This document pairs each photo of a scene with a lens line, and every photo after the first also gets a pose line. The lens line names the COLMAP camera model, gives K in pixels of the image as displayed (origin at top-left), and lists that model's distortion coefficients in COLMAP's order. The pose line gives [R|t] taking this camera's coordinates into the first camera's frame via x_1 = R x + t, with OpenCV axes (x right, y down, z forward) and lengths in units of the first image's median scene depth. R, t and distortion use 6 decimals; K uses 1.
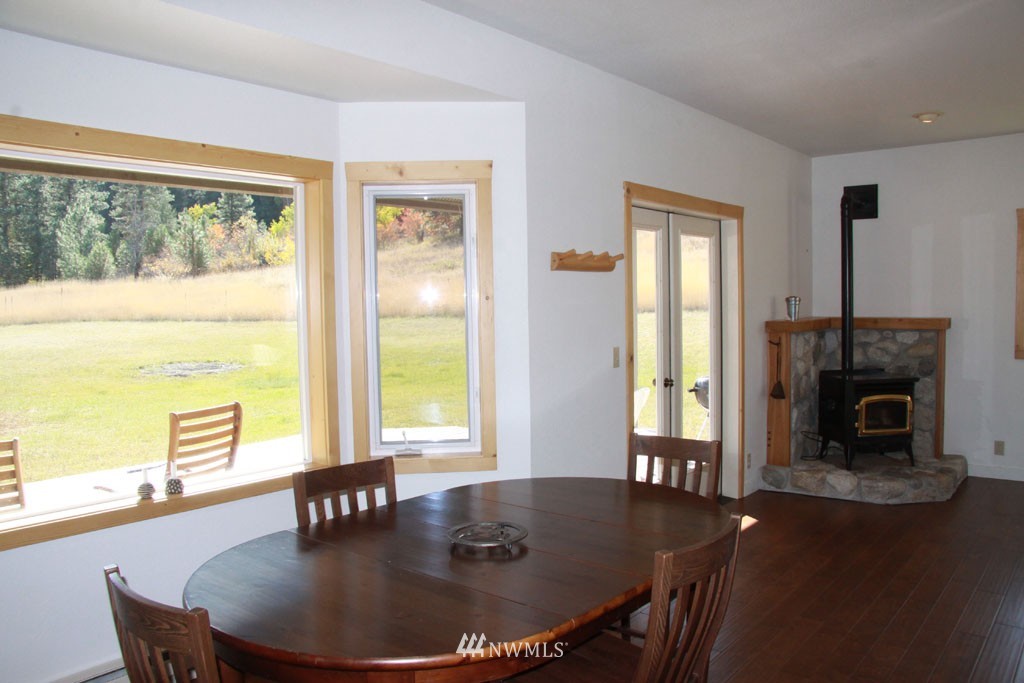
lens RADIAL K [[779.8, 0, 514.7], [0, 779.8, 344.4], [0, 0, 1]] dist [-0.107722, 0.016904]
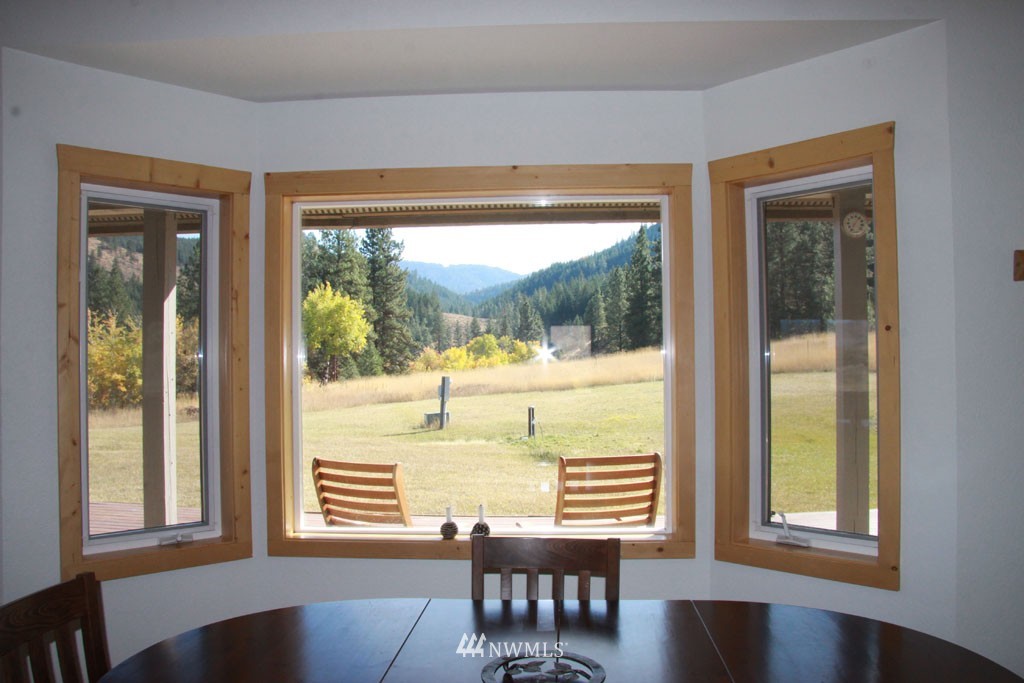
lens RADIAL K [[779.8, 0, 513.0], [0, 779.8, 342.9], [0, 0, 1]] dist [-0.107722, 0.016904]
pose [[0.618268, -0.011576, -0.785882, 0.279189], [-0.043030, 0.997893, -0.048552, -0.001121], [0.784789, 0.063835, 0.616467, 0.357623]]
